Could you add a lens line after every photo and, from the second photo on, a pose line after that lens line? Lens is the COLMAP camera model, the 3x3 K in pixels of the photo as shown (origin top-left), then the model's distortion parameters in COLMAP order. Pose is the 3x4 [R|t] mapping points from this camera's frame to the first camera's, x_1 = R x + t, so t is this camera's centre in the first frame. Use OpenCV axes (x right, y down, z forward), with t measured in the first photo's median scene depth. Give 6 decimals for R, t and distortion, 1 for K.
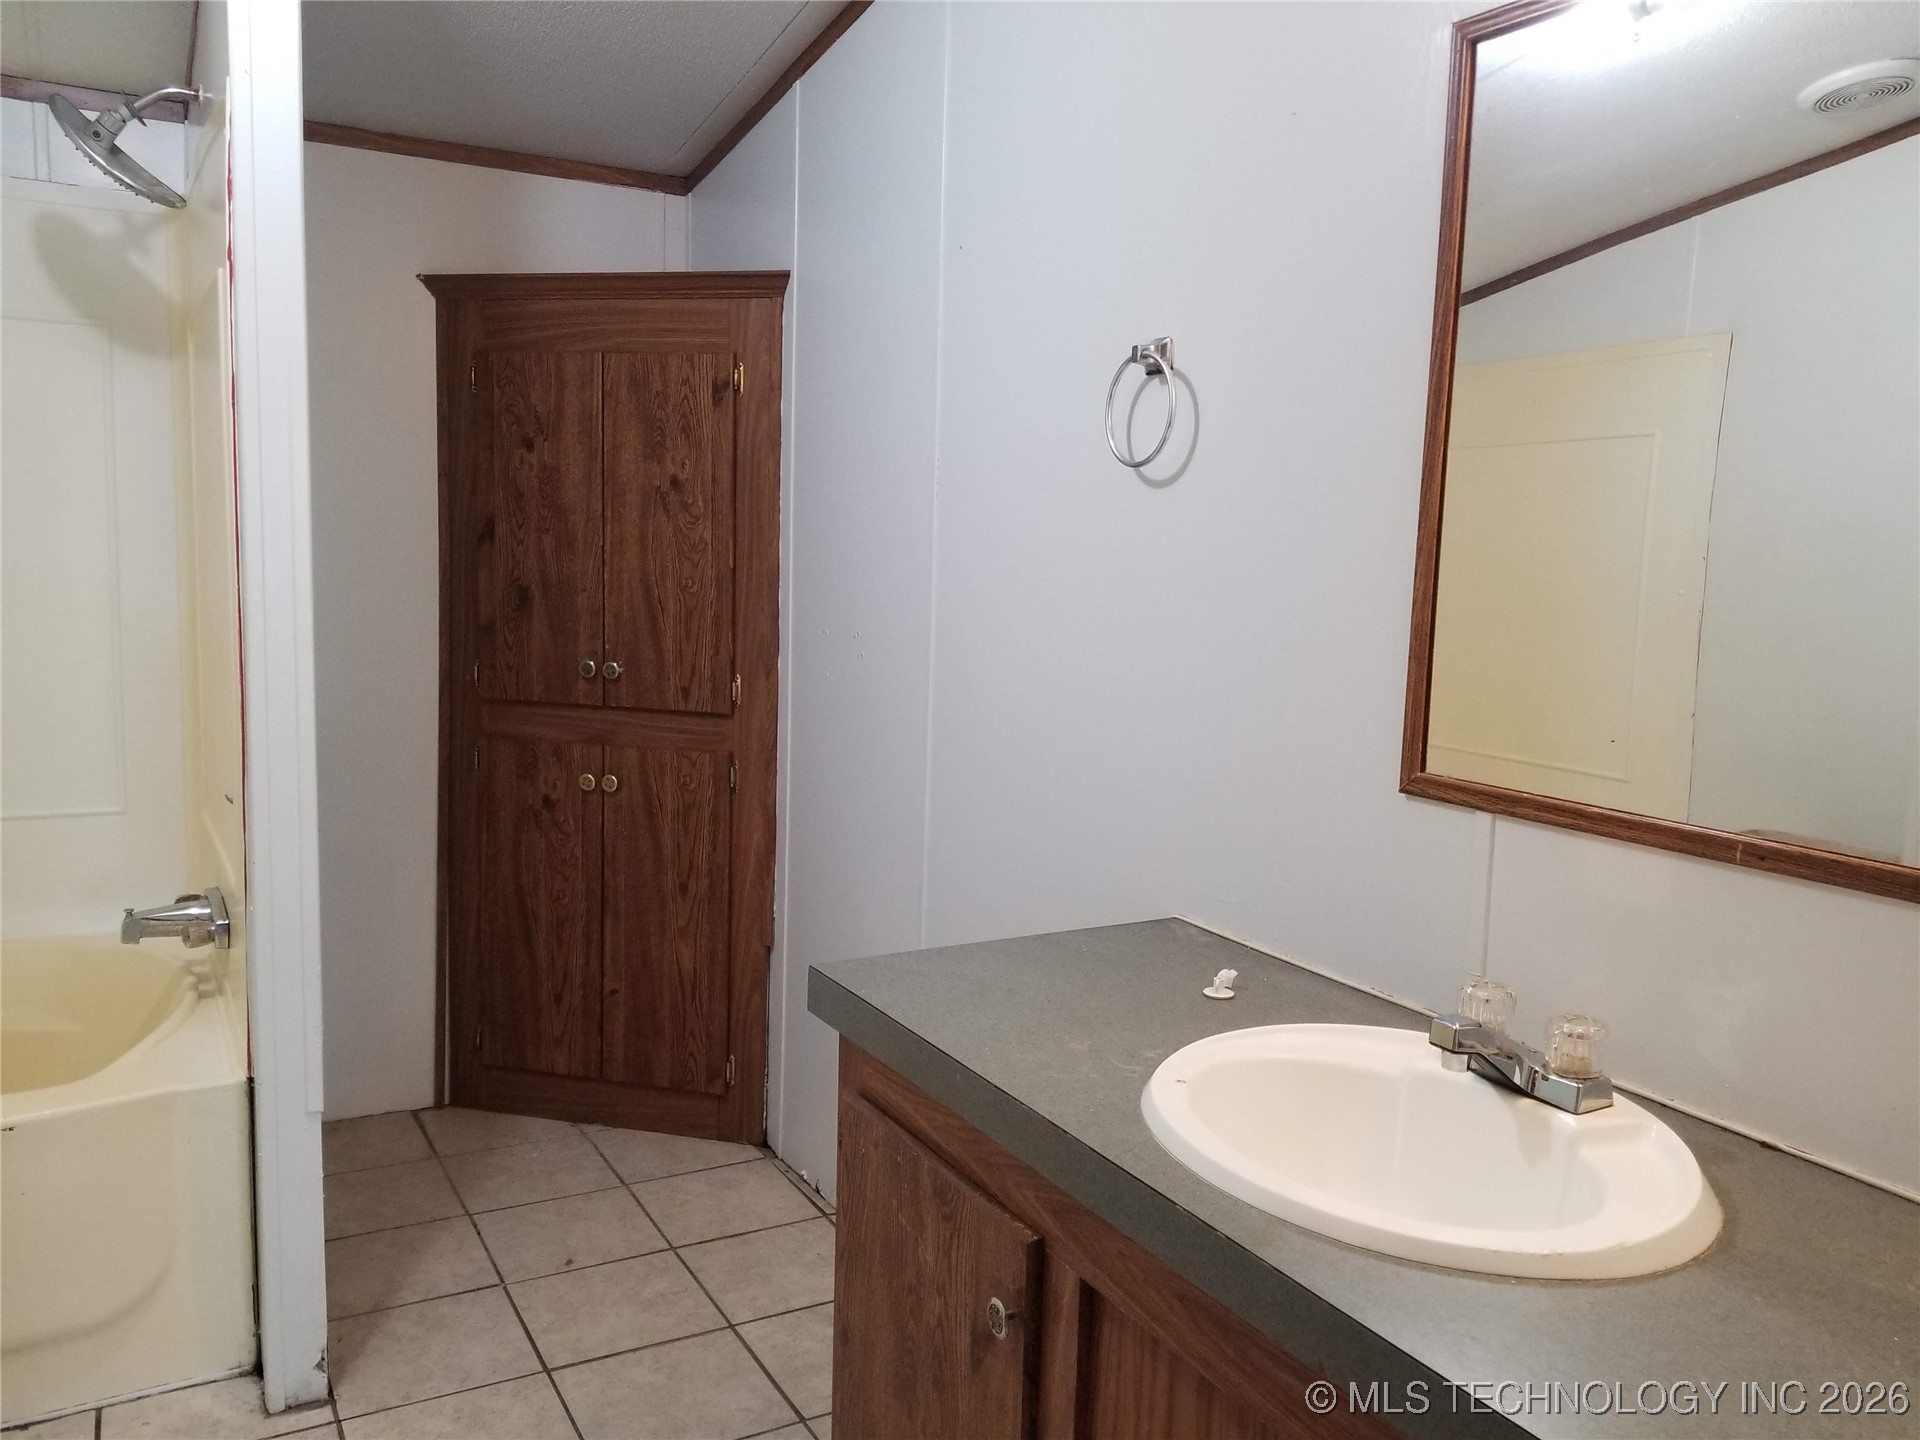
lens RADIAL K [[1484.2, 0, 974.3], [0, 1484.2, 704.7], [0, 0, 1]] dist [0.067852, -0.103358]
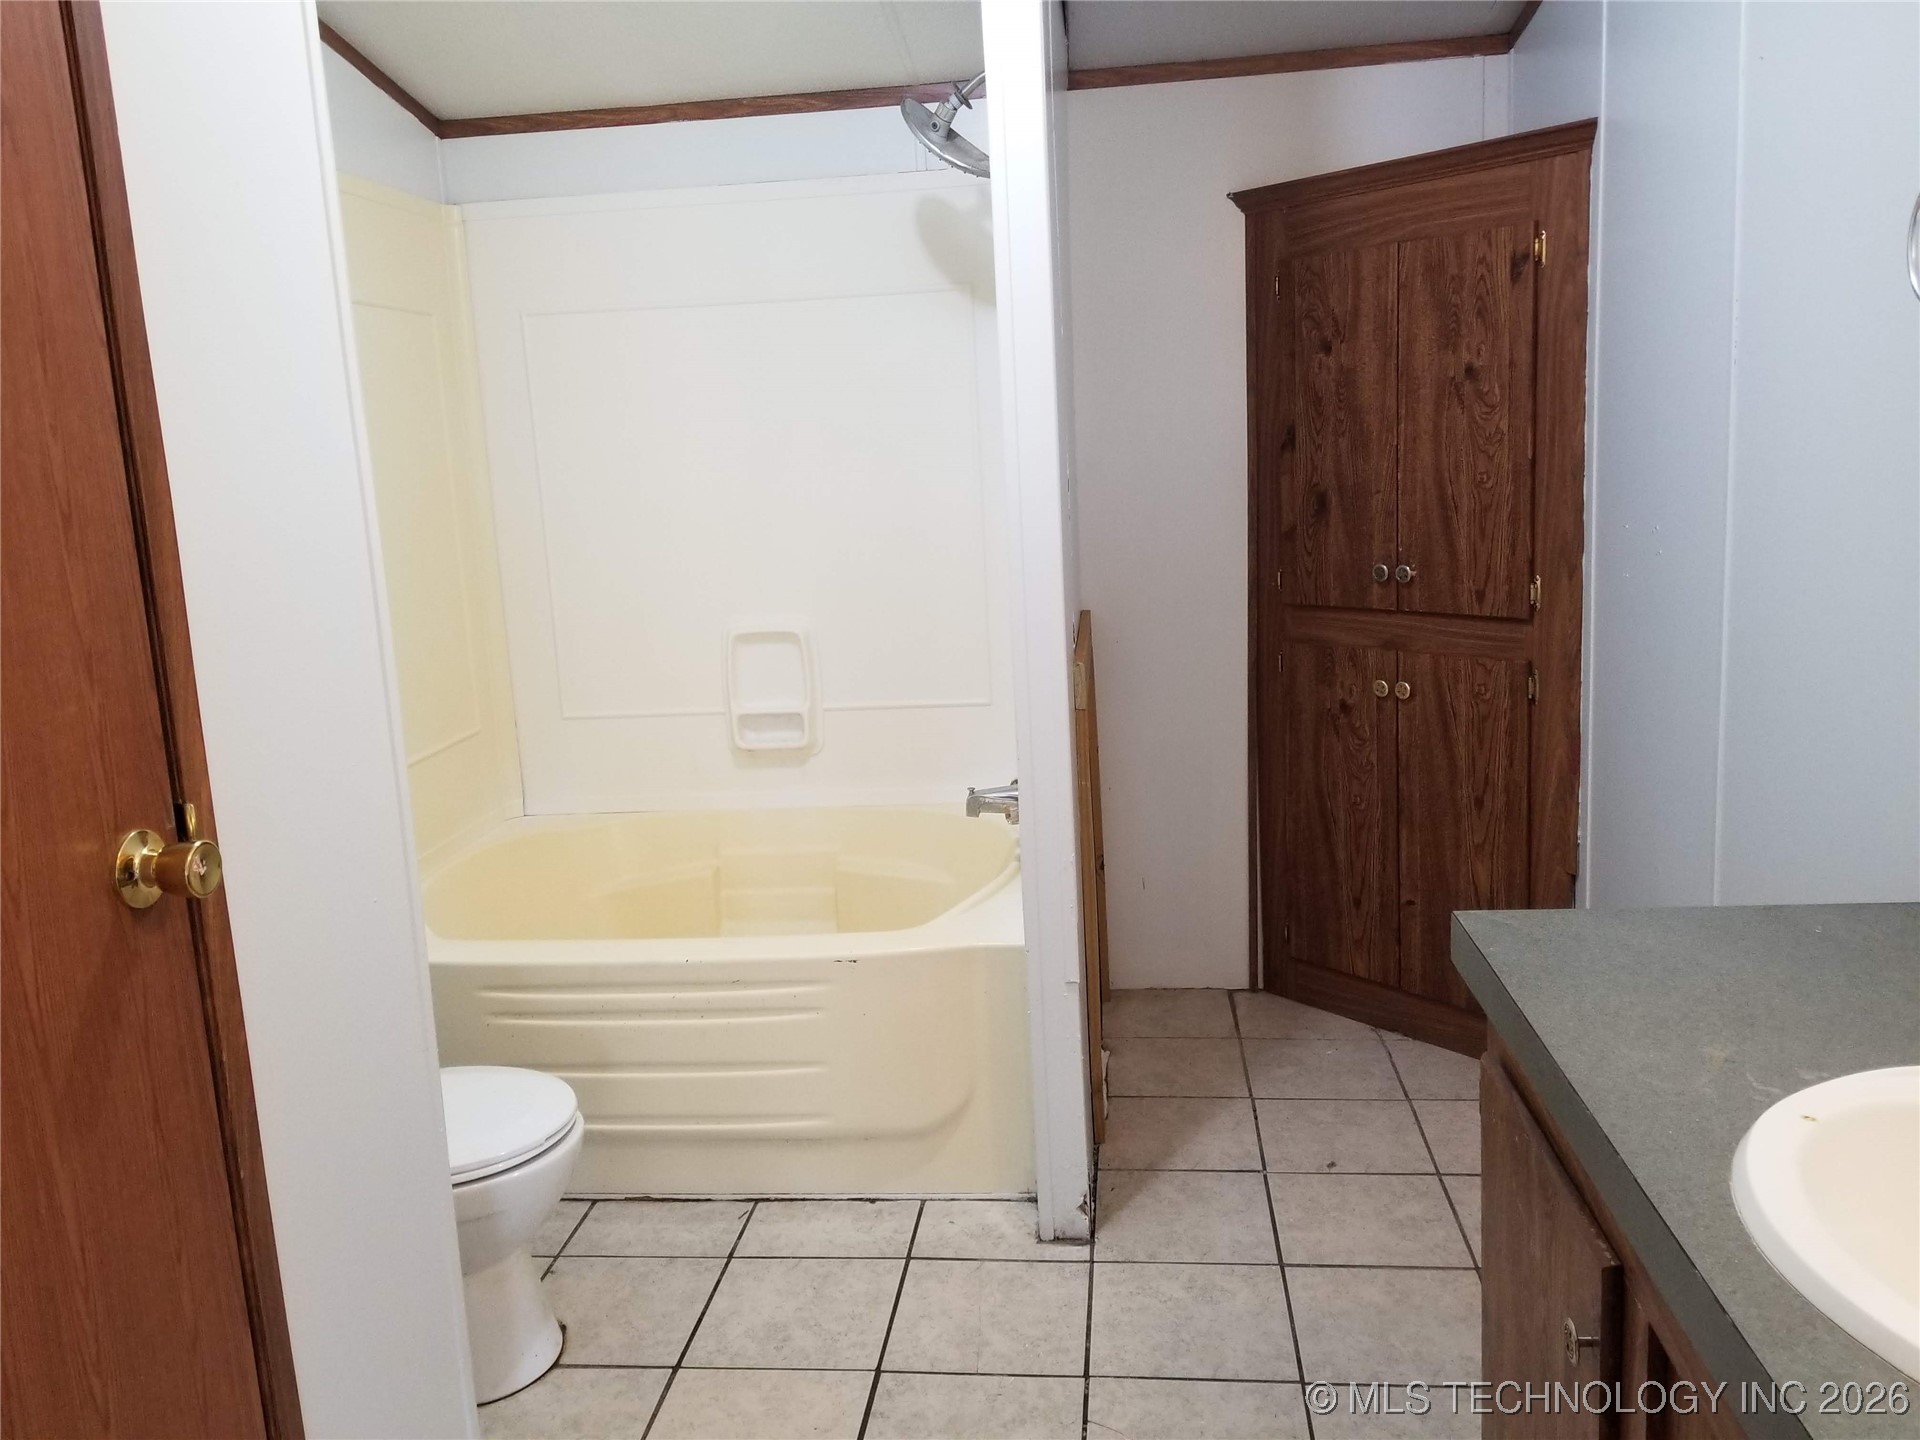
lens RADIAL K [[1484.2, 0, 950.2], [0, 1484.2, 670.9], [0, 0, 1]] dist [0.067852, -0.103358]
pose [[0.806337, 0.018703, -0.591161, 0.095125], [0.012144, 0.998766, 0.048163, -0.010538], [0.591332, -0.046015, 0.805114, 0.041909]]
